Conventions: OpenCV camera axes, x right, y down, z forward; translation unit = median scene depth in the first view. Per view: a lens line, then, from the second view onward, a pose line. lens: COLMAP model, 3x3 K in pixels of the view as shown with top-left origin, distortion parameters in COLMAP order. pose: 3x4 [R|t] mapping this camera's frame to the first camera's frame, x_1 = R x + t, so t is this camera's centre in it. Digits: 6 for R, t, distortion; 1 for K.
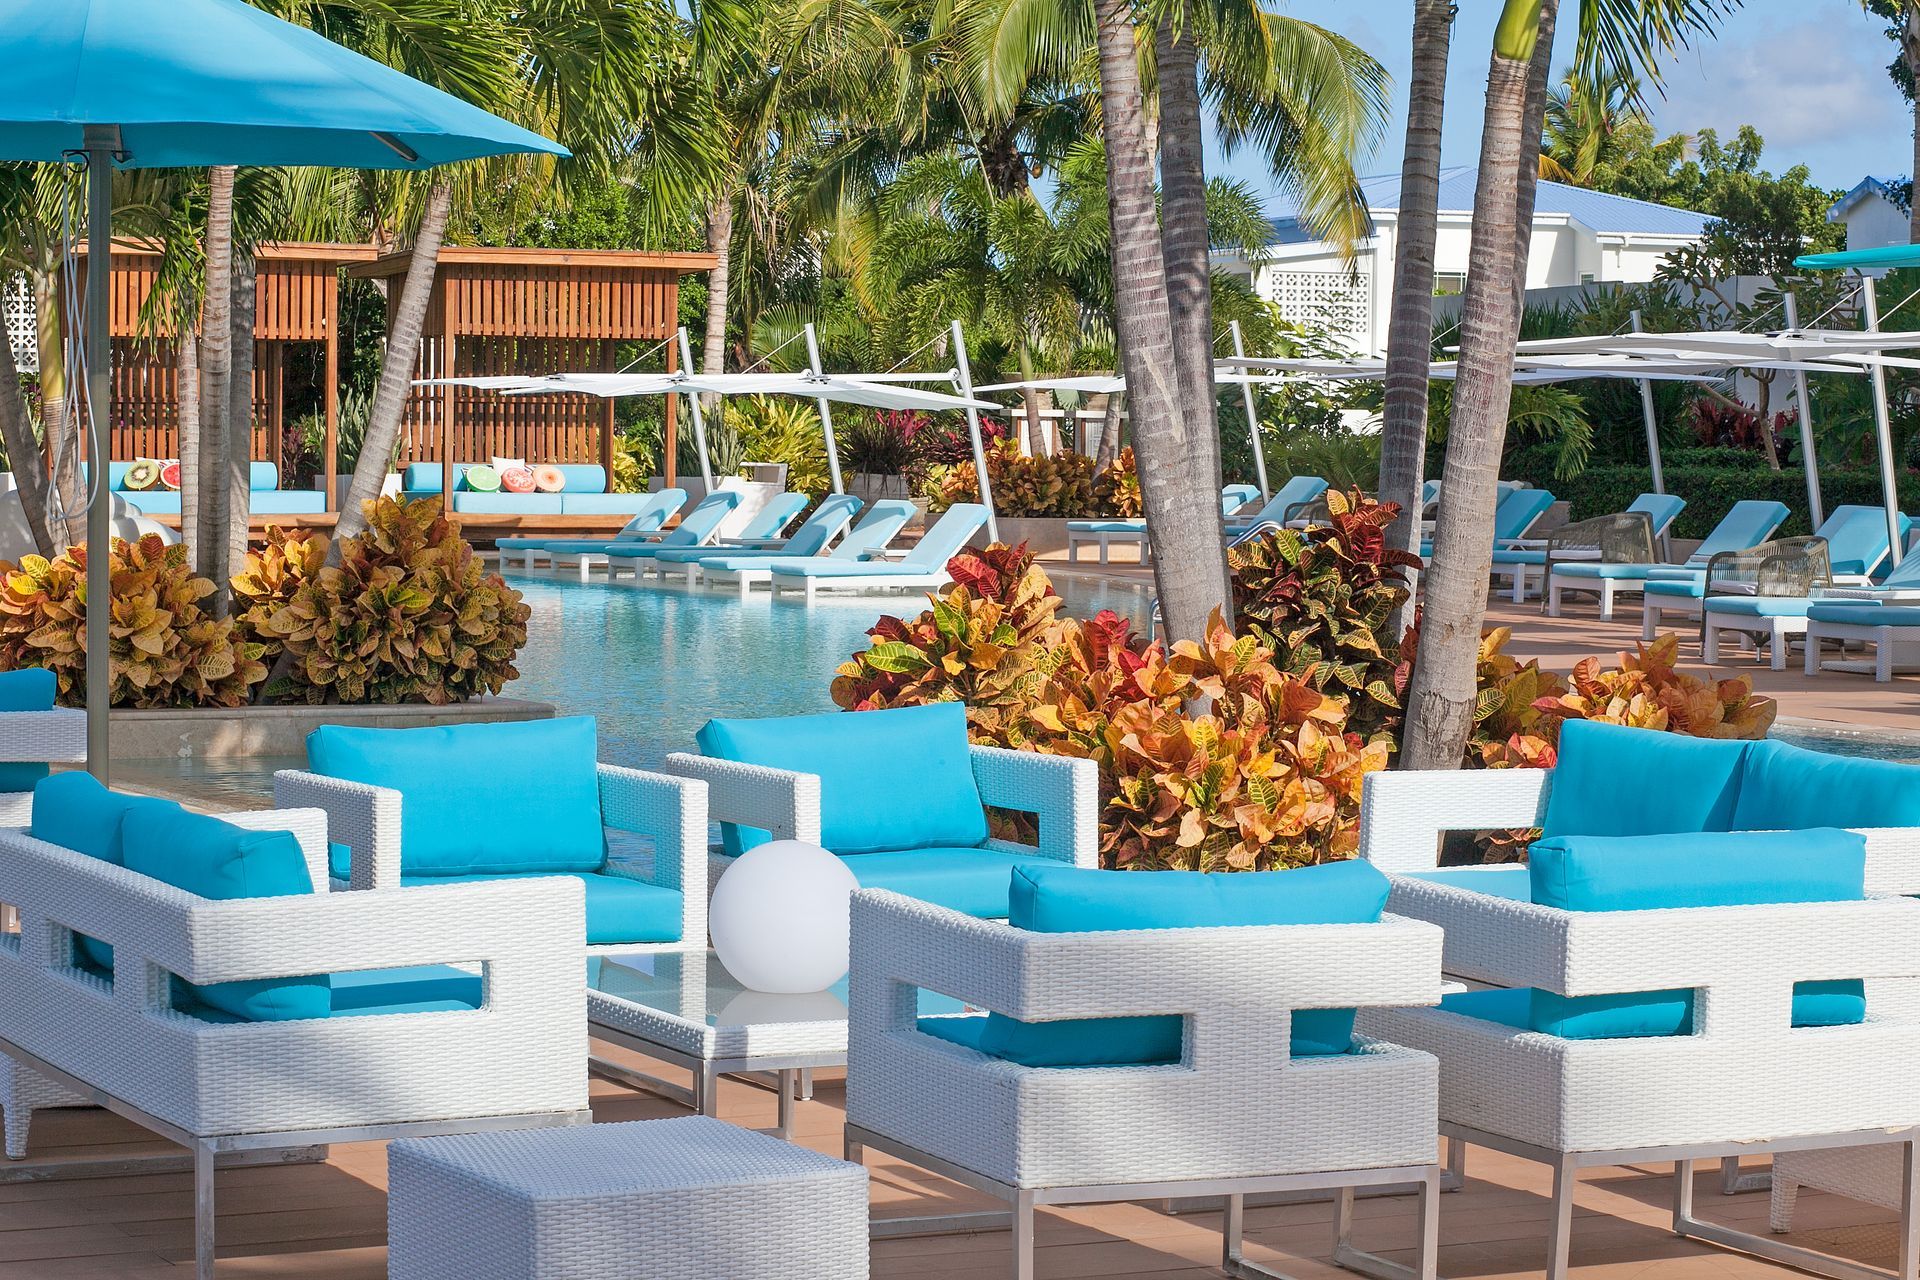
lens RADIAL K [[5632.2, 0, 960.0], [0, 5632.2, 640.0], [0, 0, 1]] dist [-0.106922, -1.597227]
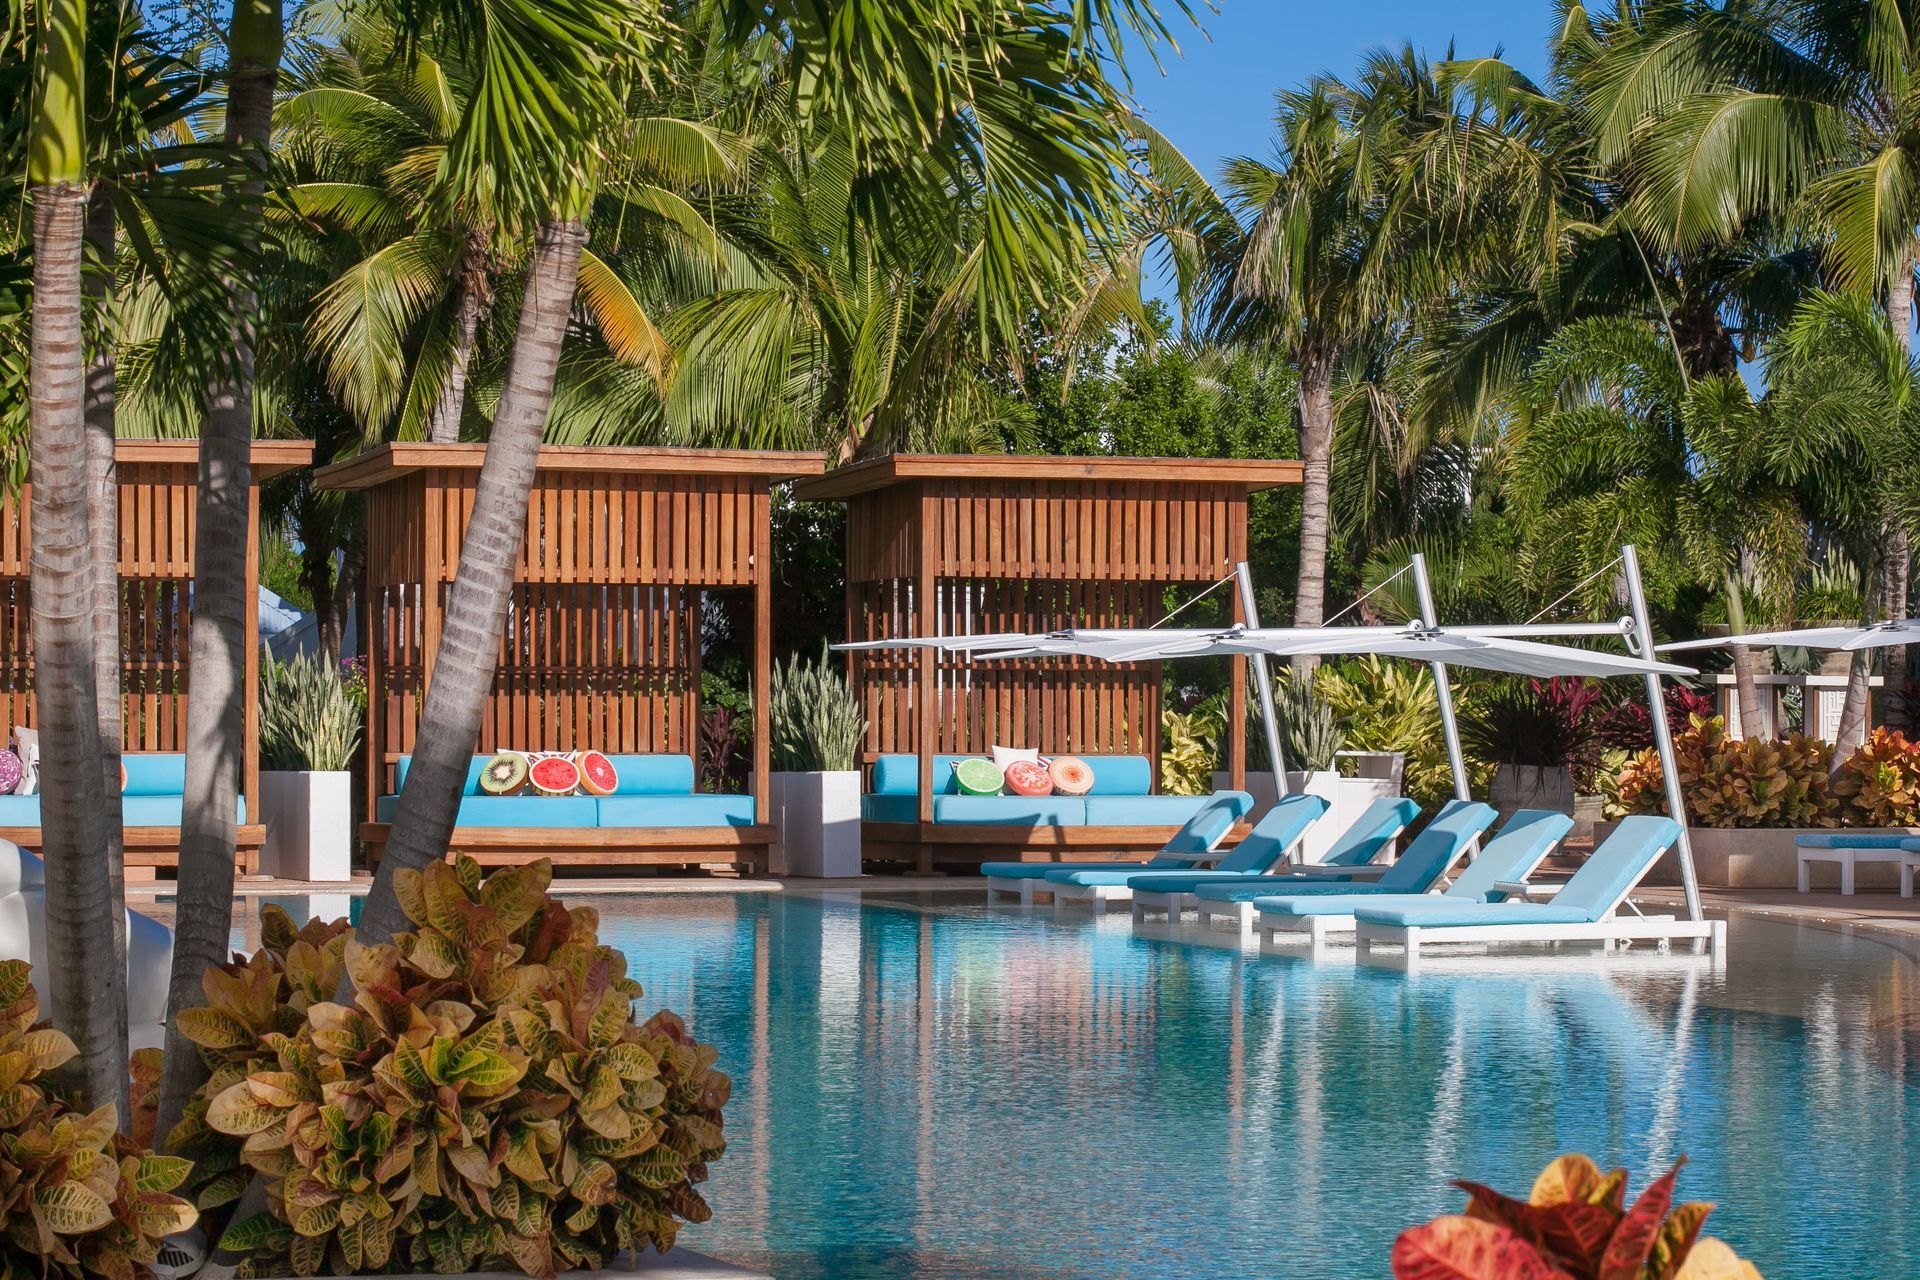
lens RADIAL K [[5632.2, 0, 960.0], [0, 5632.2, 640.0], [0, 0, 1]] dist [-0.106922, -1.597227]
pose [[0.991845, -0.008074, -0.127195, 0.004940], [0.002097, 0.998890, -0.047056, -0.012390], [0.127433, 0.046406, 0.990761, 0.289418]]
